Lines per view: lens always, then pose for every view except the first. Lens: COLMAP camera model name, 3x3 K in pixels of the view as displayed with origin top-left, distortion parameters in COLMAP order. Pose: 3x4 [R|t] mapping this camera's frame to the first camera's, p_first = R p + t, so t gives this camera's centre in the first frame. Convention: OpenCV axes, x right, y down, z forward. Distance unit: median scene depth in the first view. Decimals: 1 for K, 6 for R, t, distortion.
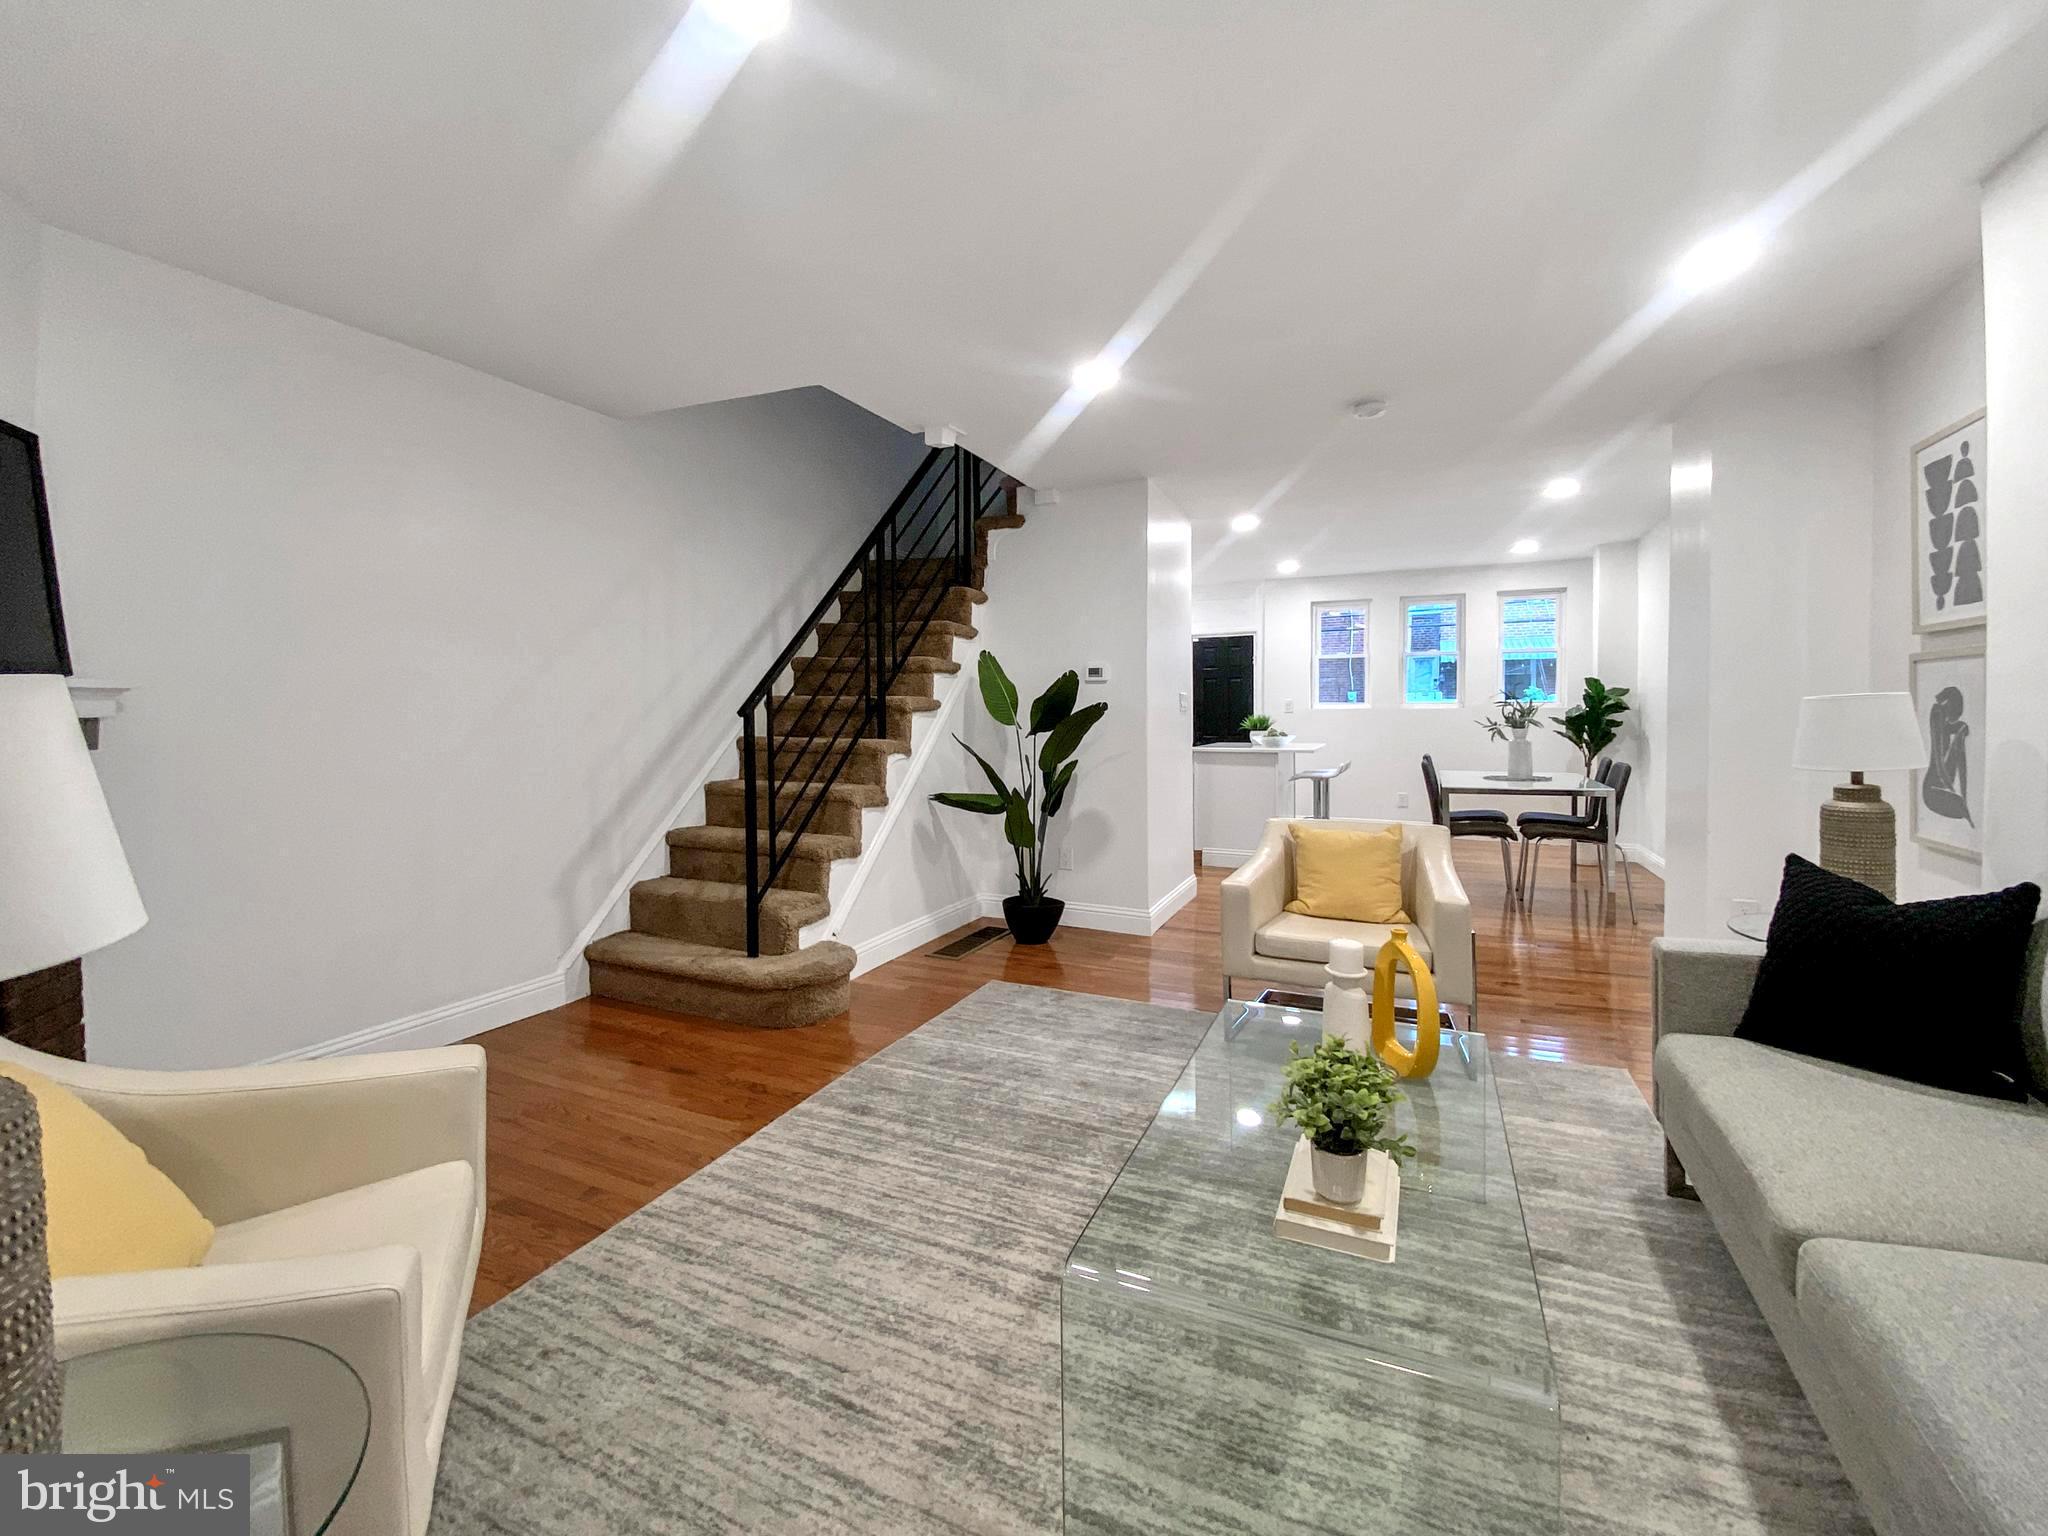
lens RADIAL K [[855.9, 0, 1020.3], [0, 855.9, 716.9], [0, 0, 1]] dist [-0.000328, -0.000254]
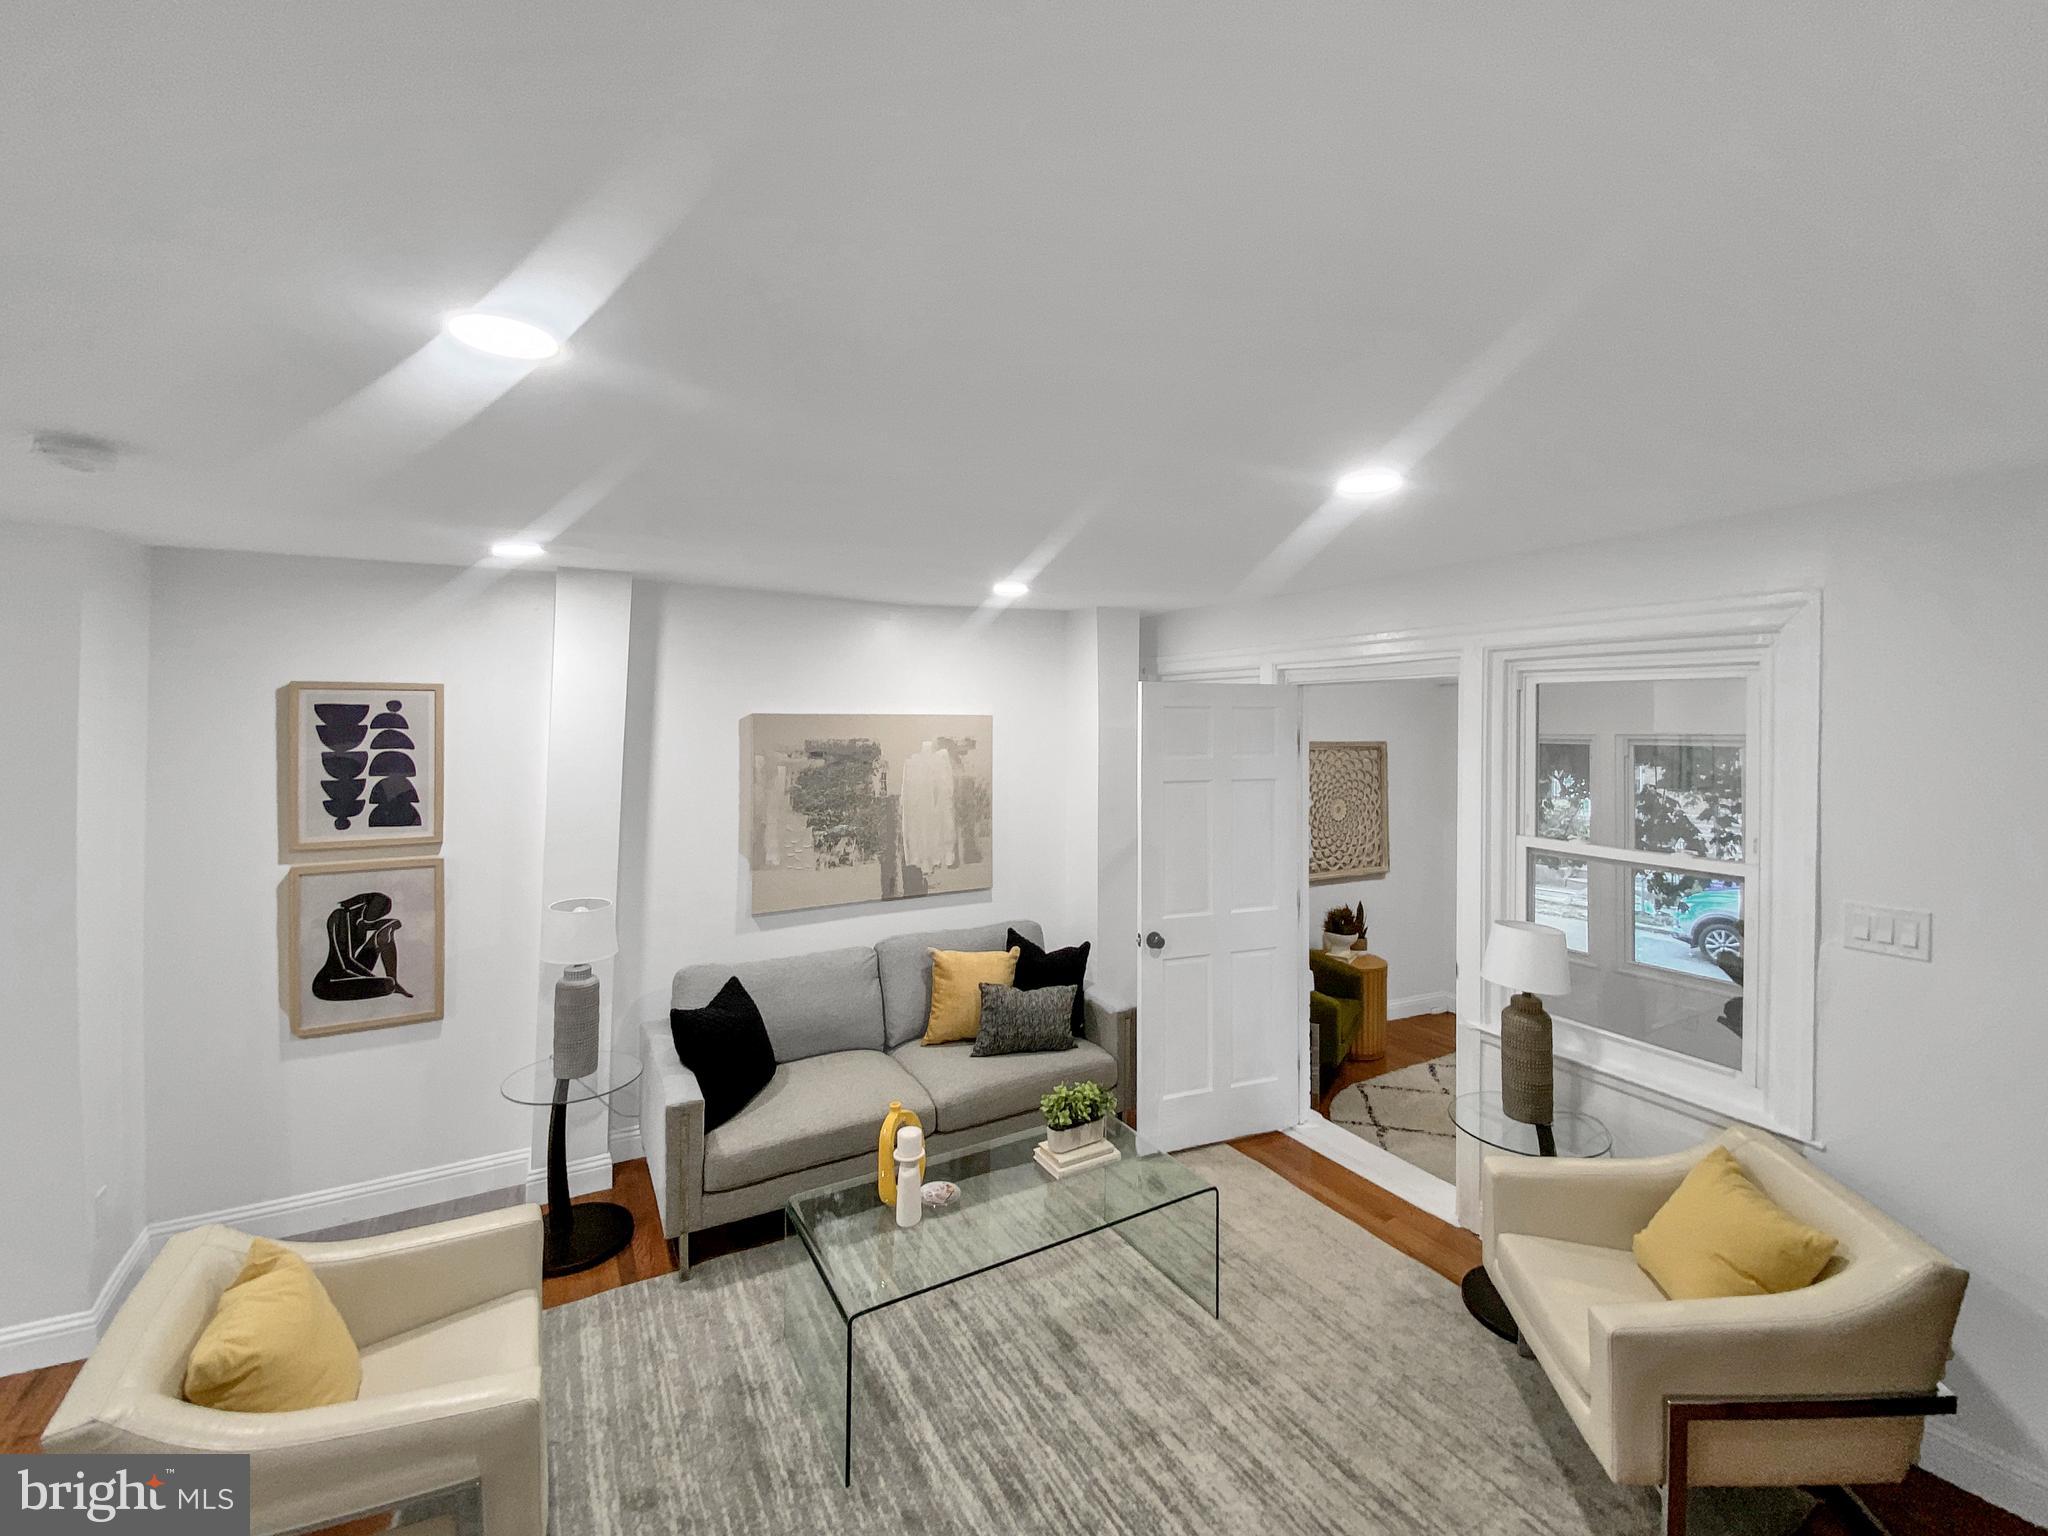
lens RADIAL K [[855.9, 0, 1020.3], [0, 855.9, 716.9], [0, 0, 1]] dist [-0.000328, -0.000254]
pose [[-0.811366, 0.008087, 0.584483, -0.411172], [0.014750, 0.999869, 0.006642, -0.292317], [-0.584353, 0.014010, -0.811379, 1.494853]]
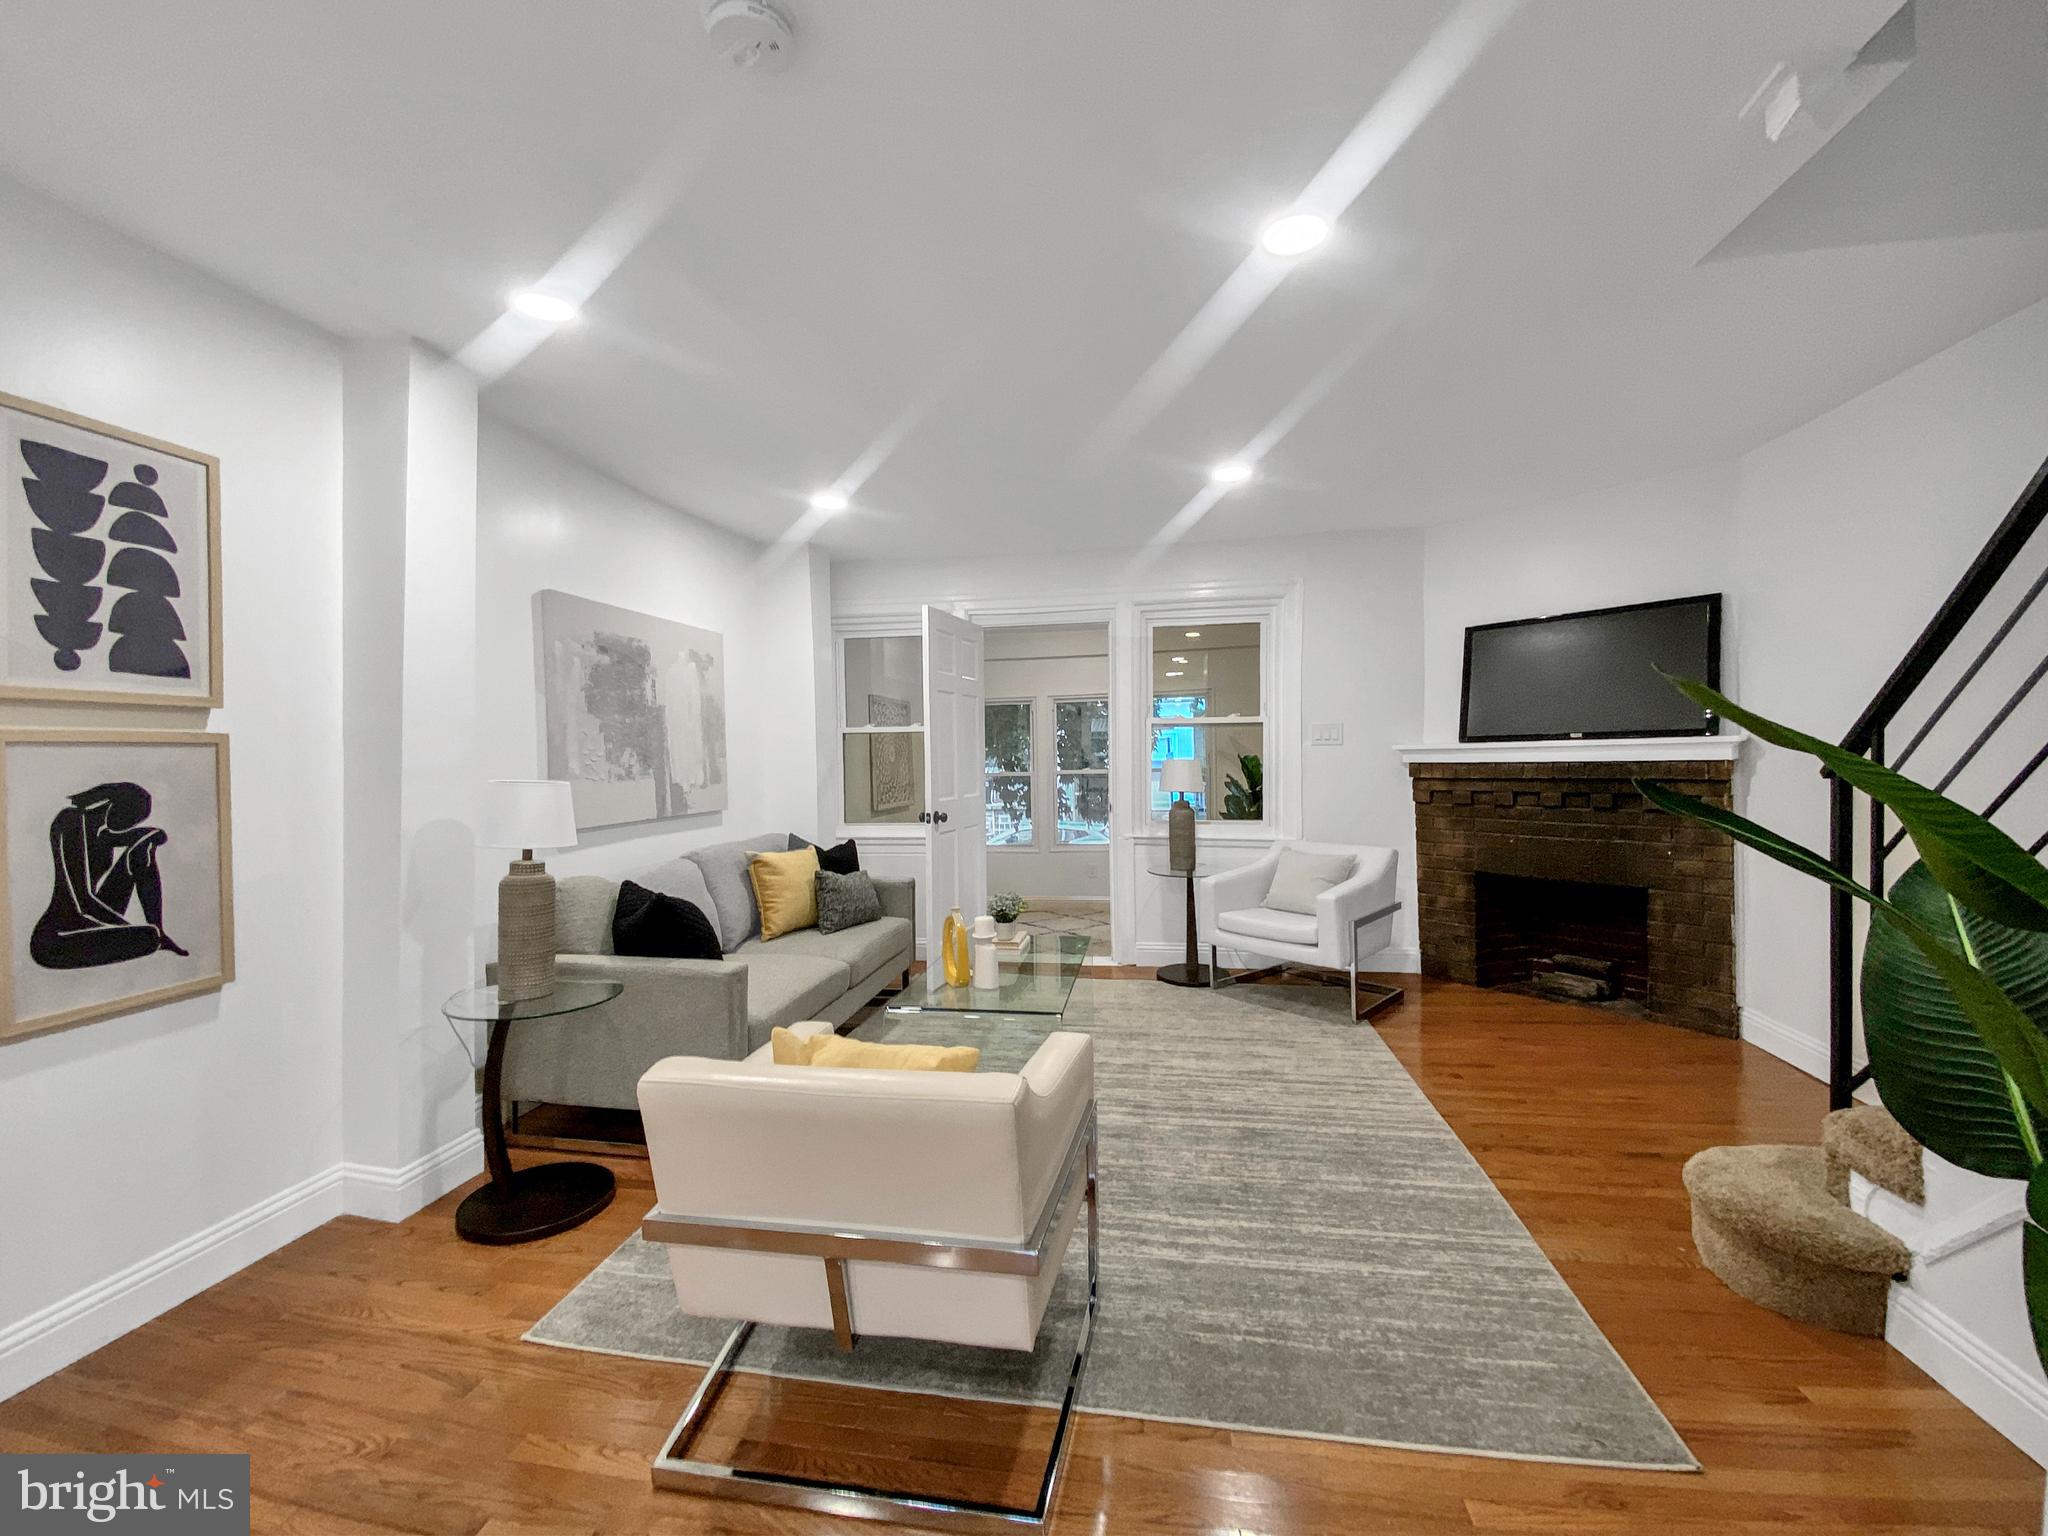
lens RADIAL K [[890.9, 0, 1062.9], [0, 890.9, 771.1], [0, 0, 1]] dist [0.000206, -0.010634]
pose [[-0.953710, 0.030404, -0.299188, 0.560423], [0.021101, 0.999190, 0.034276, -0.054934], [0.299988, 0.026376, -0.953578, 2.015187]]
